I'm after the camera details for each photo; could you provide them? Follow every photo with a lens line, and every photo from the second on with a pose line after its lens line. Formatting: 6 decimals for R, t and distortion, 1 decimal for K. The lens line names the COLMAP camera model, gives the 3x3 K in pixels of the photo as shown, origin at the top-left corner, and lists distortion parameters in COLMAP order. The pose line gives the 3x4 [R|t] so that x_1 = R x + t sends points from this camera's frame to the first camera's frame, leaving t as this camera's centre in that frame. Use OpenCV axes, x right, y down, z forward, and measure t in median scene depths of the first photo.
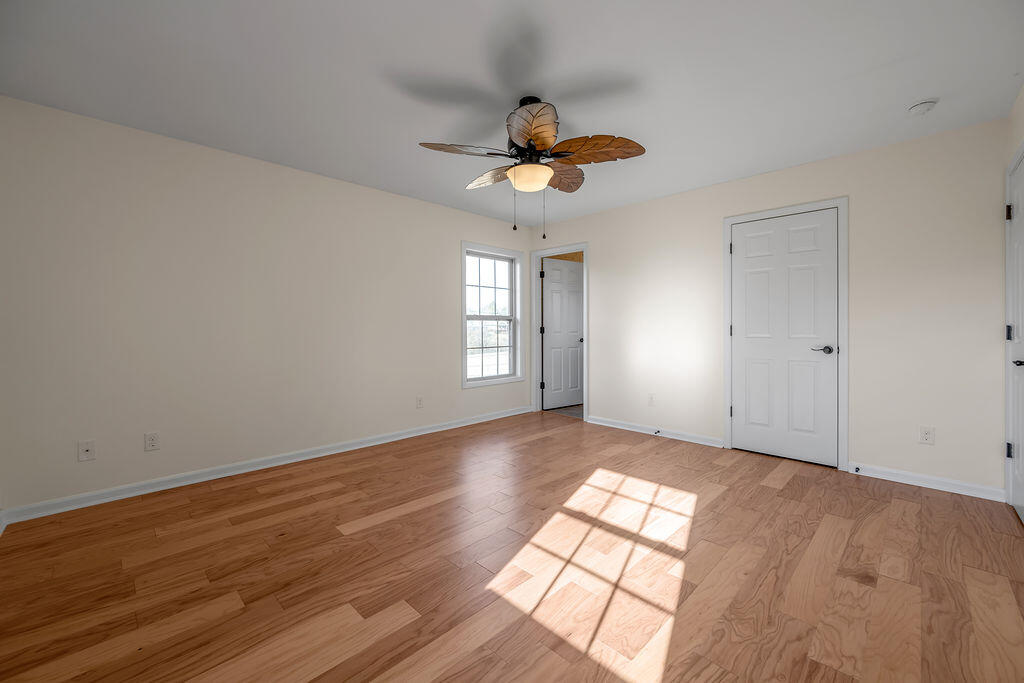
lens RADIAL K [[417.0, 0, 510.5], [0, 417.0, 339.7], [0, 0, 1]] dist [0.001619, -0.000848]
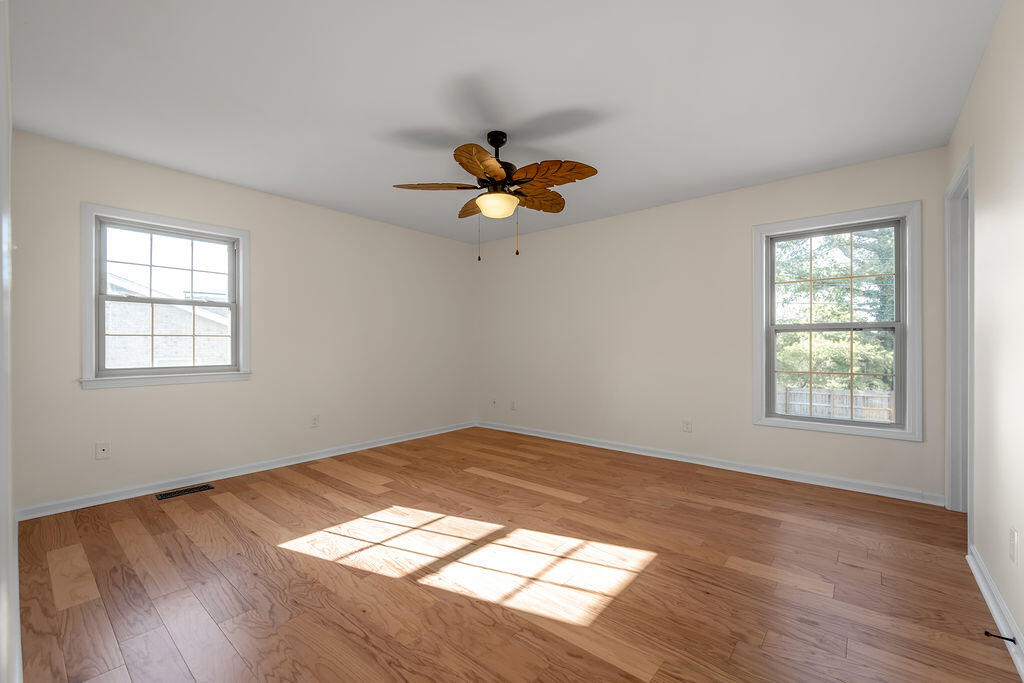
lens RADIAL K [[417.0, 0, 509.8], [0, 417.0, 352.5], [0, 0, 1]] dist [0.001619, -0.000848]
pose [[0.080852, 0.018649, -0.996552, 1.187760], [-0.020651, 0.999642, 0.017031, -0.032724], [0.996512, 0.019203, 0.081208, 0.972038]]
